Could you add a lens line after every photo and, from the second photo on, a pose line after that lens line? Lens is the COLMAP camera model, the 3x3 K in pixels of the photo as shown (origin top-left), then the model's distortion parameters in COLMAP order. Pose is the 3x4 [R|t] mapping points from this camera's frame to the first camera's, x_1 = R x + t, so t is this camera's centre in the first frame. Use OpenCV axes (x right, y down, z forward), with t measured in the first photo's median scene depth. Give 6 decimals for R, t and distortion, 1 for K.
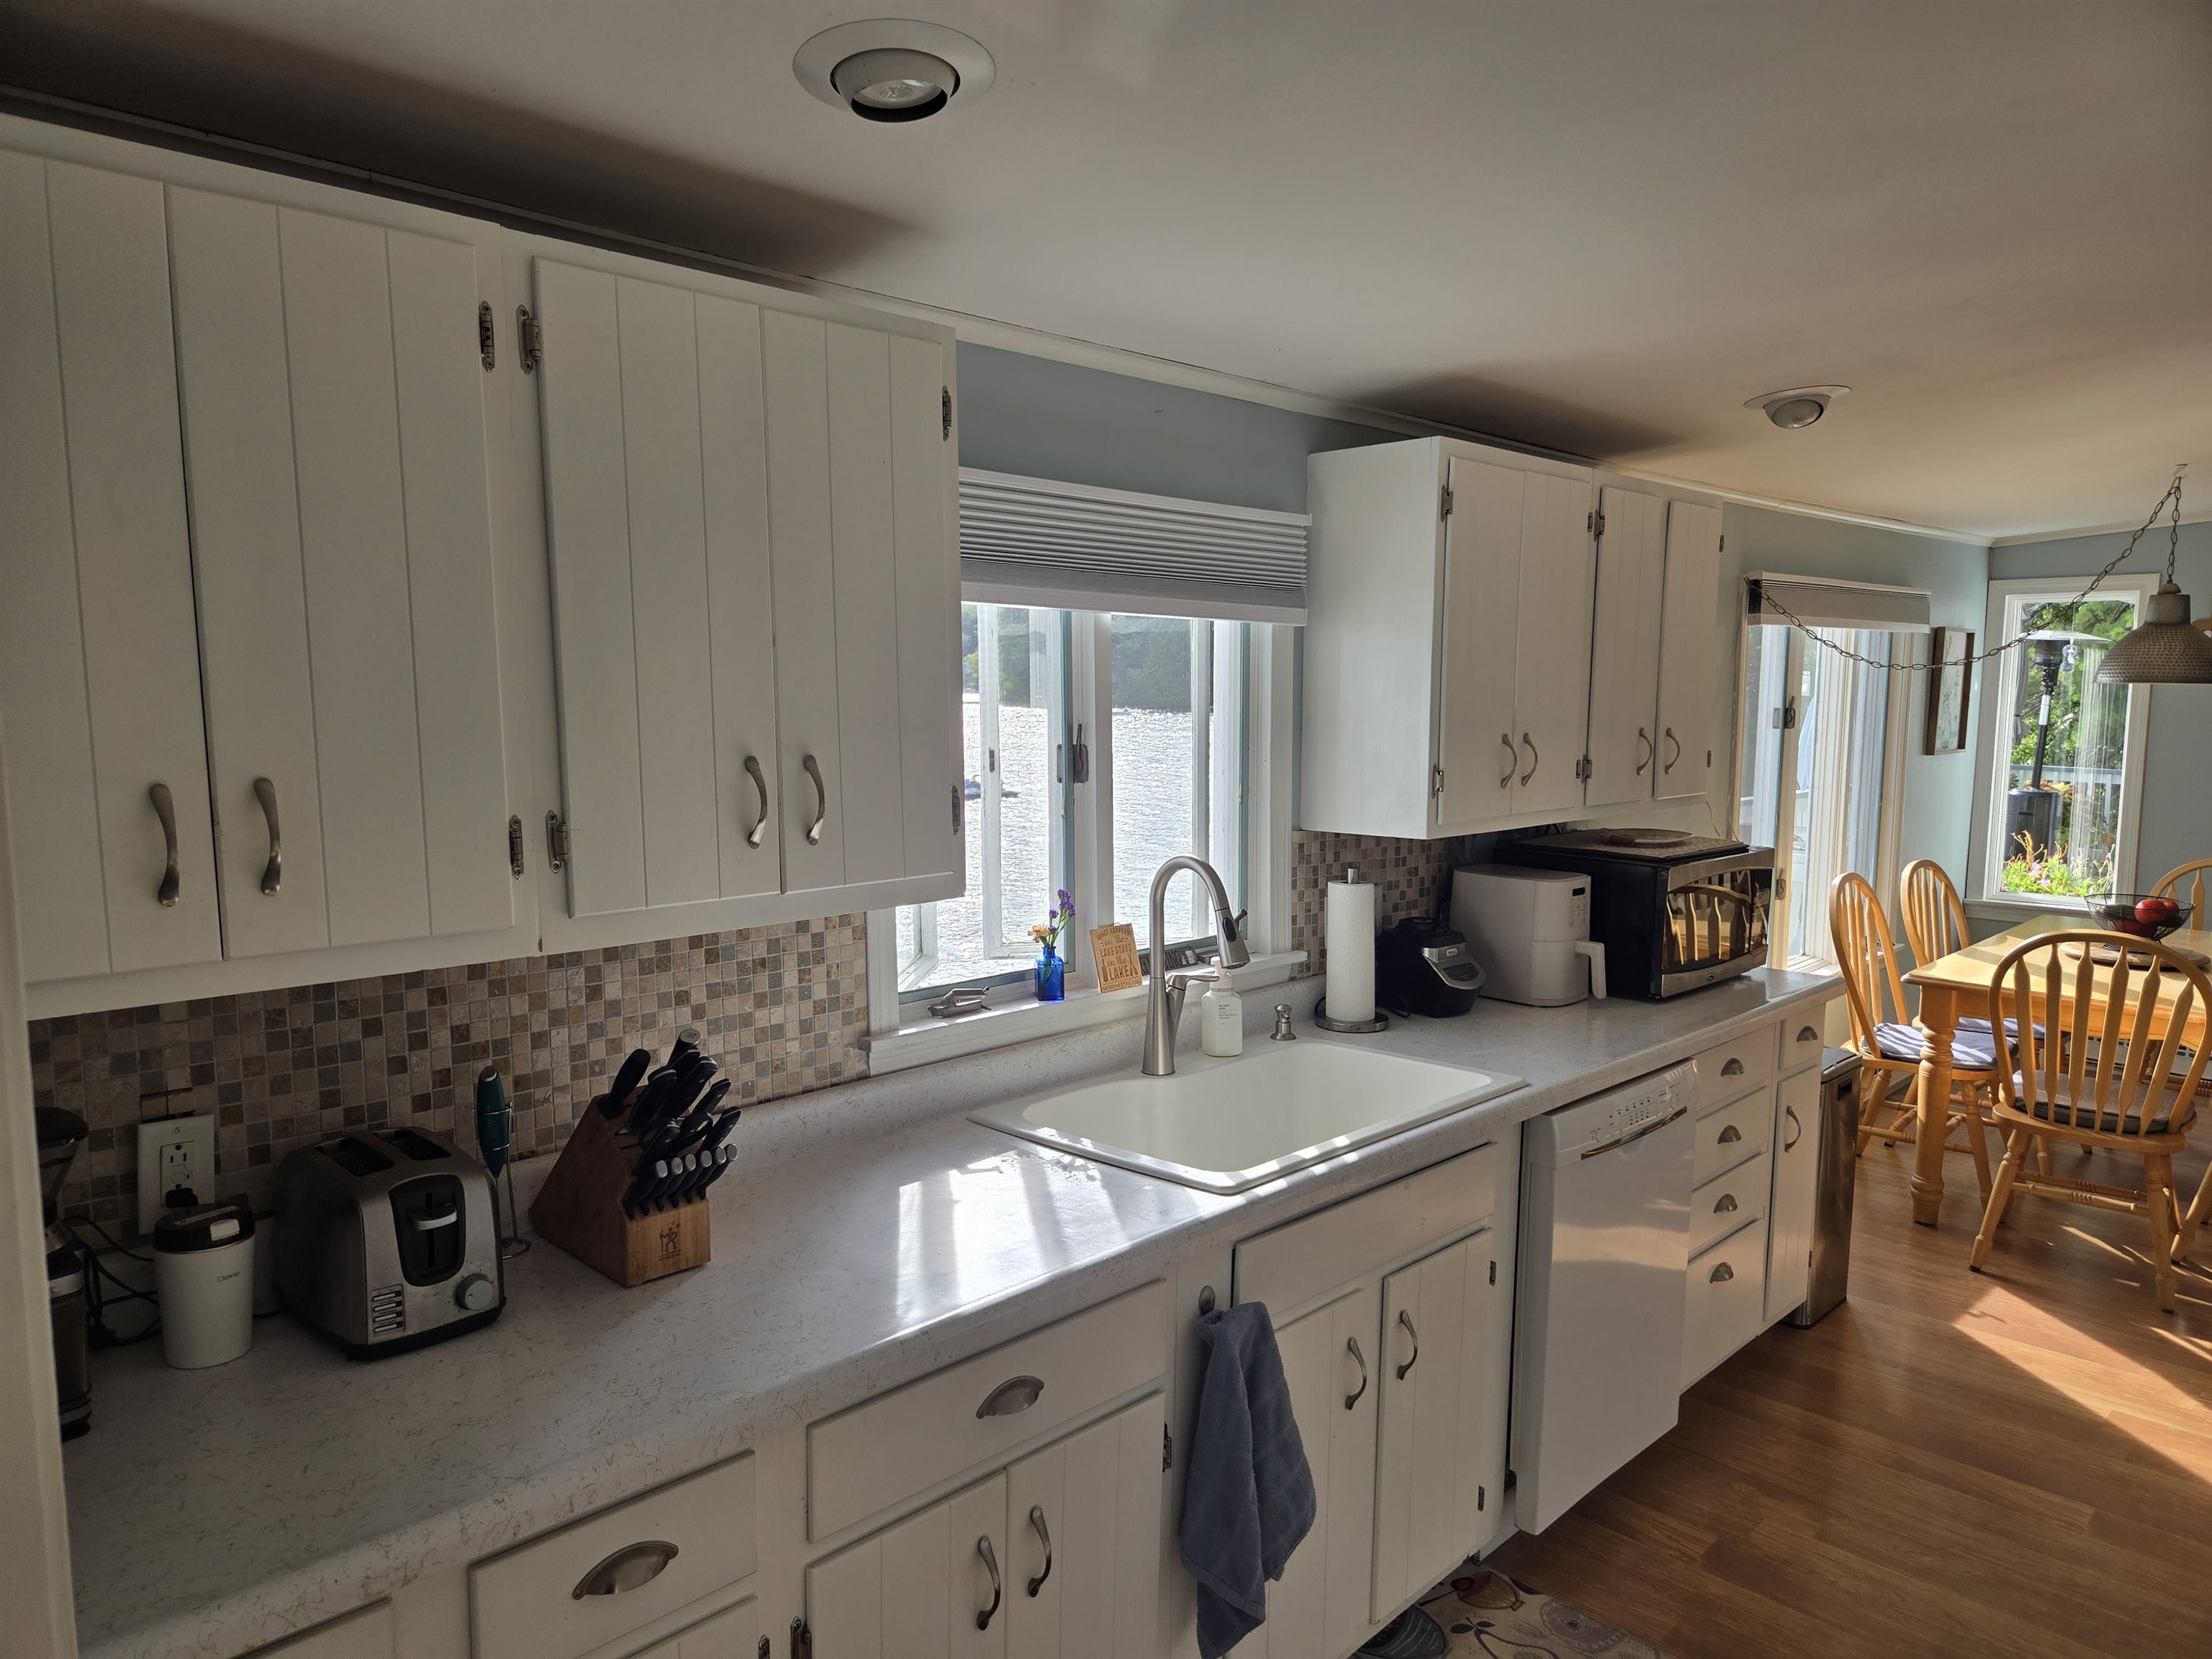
lens RADIAL K [[1455.2, 0, 1115.6], [0, 1455.2, 840.6], [0, 0, 1]] dist [0.078083, -0.063594]
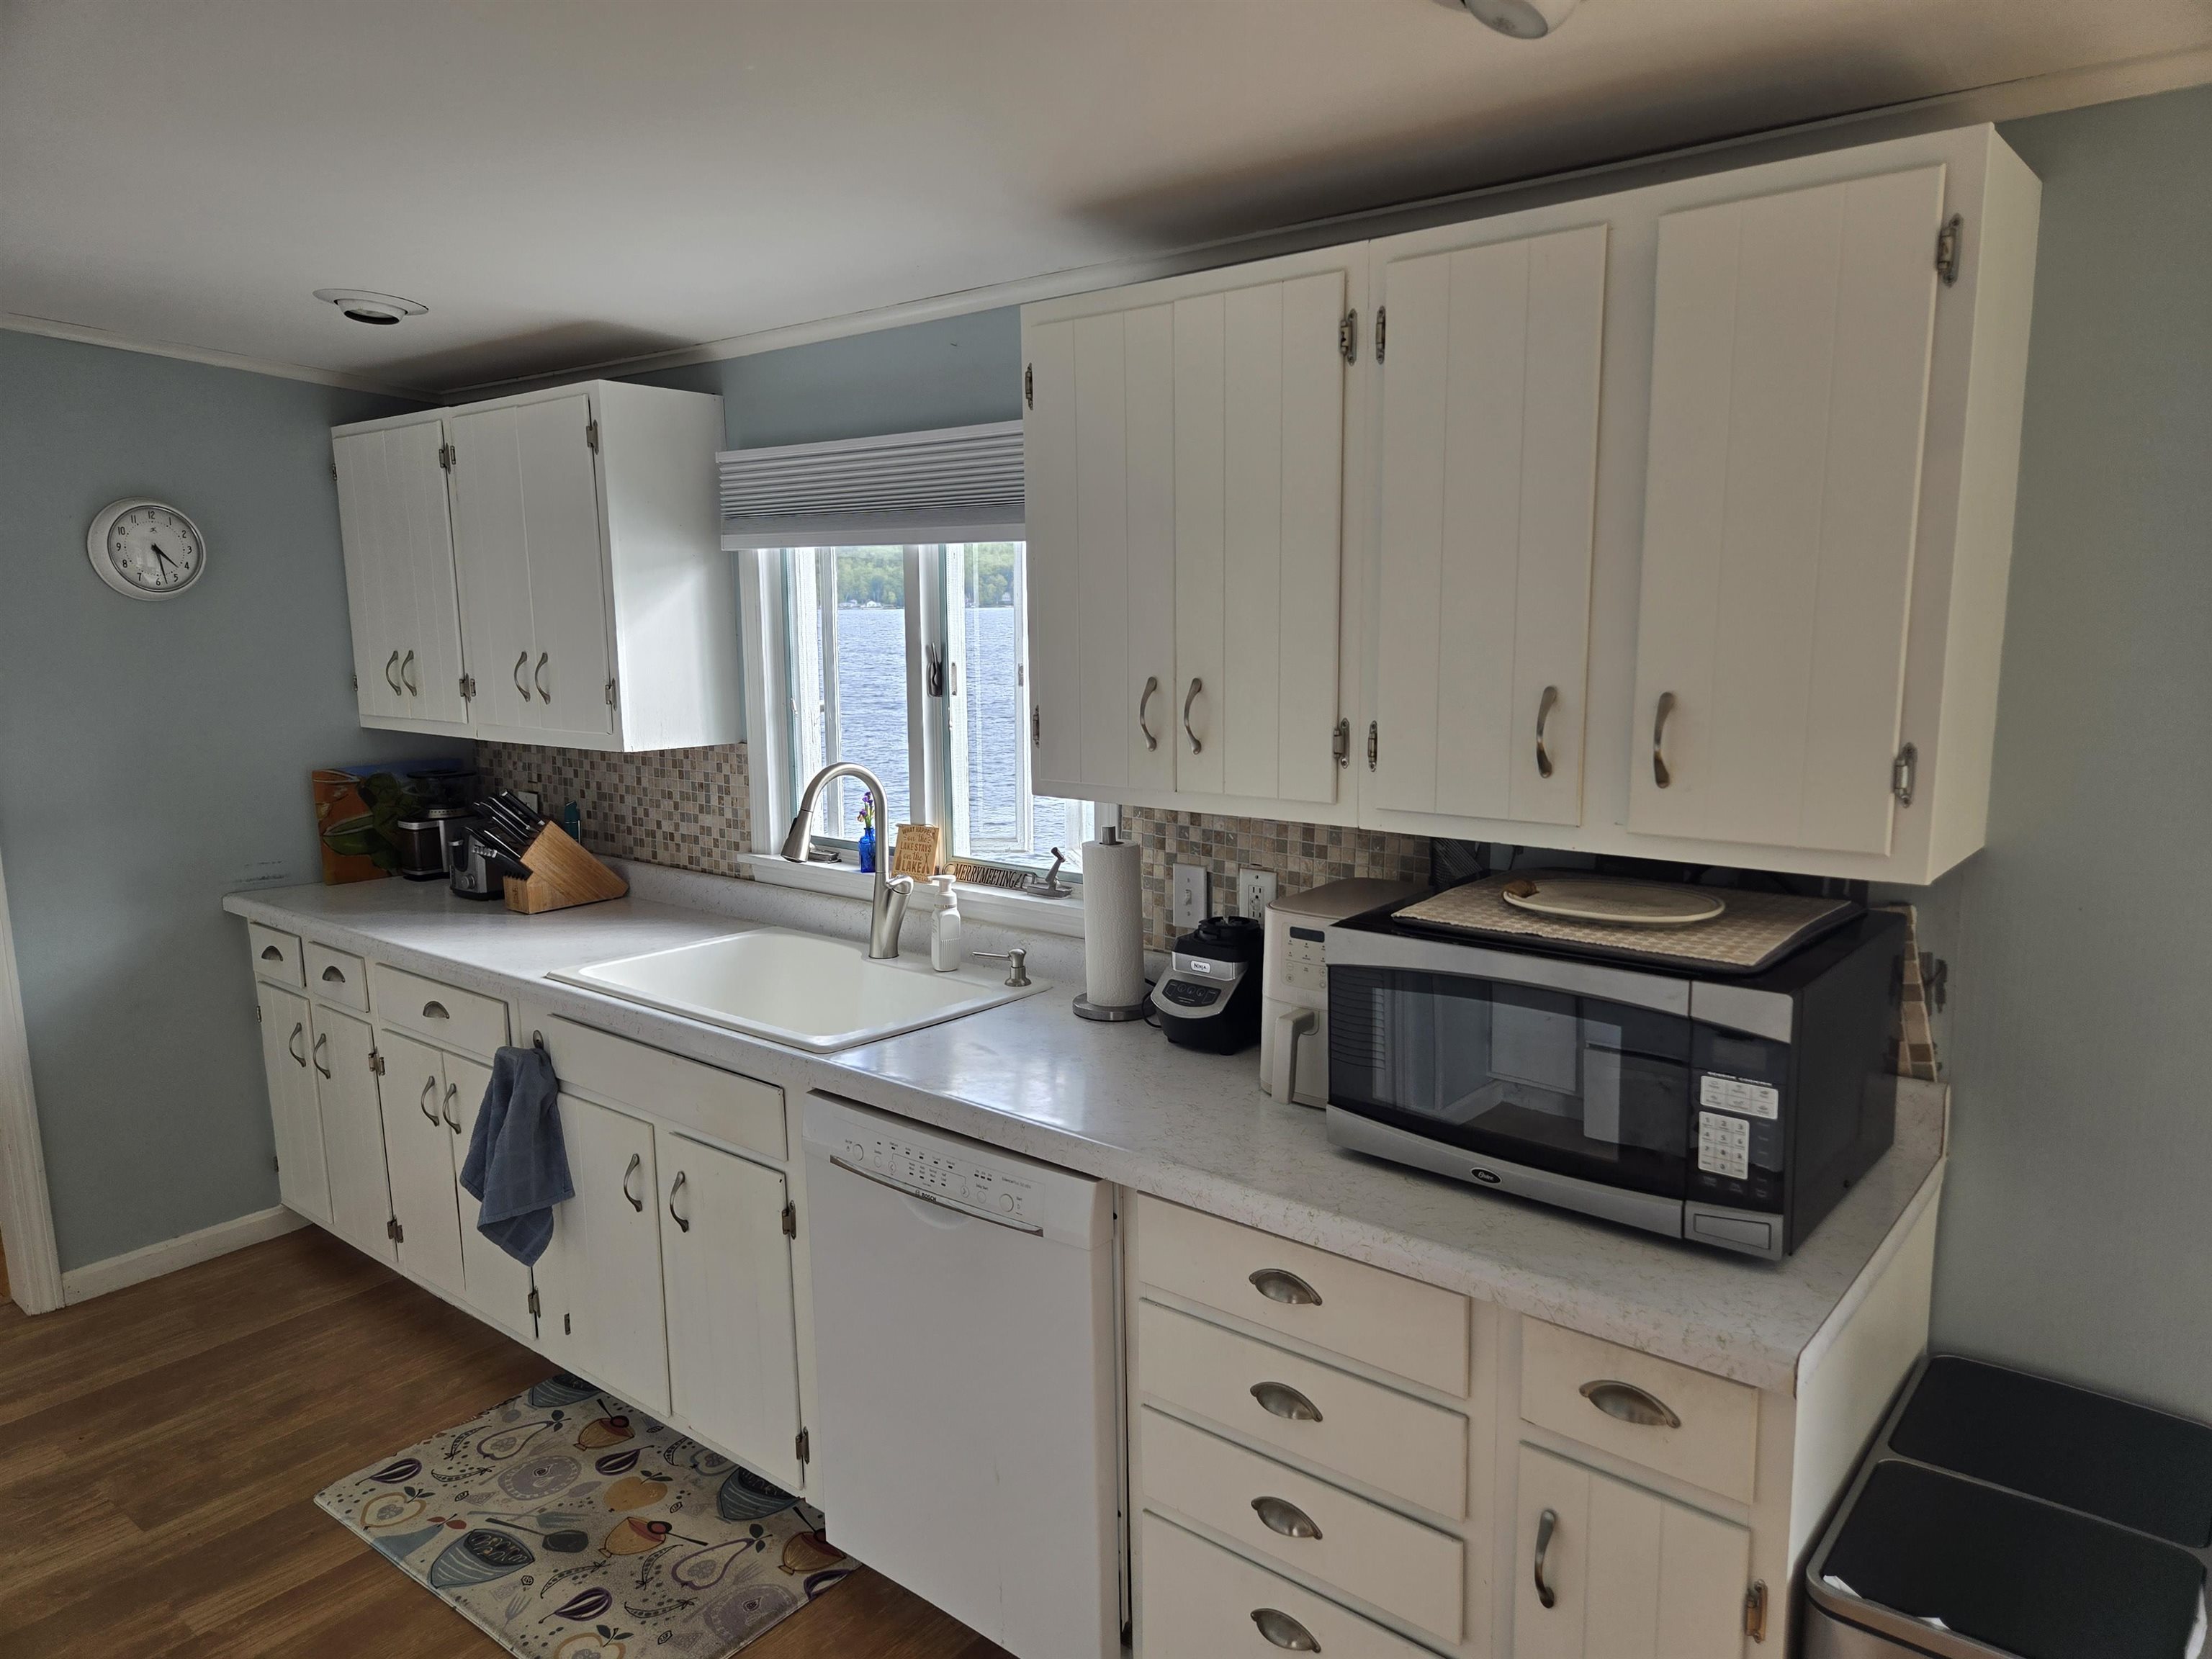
lens RADIAL K [[1472.9, 0, 1091.2], [0, 1472.9, 839.6], [0, 0, 1]] dist [0.081310, -0.070035]
pose [[0.085917, 0.154075, -0.984317, 1.175323], [-0.093556, 0.984852, 0.145992, -0.113177], [0.991900, 0.079545, 0.099030, 1.063413]]
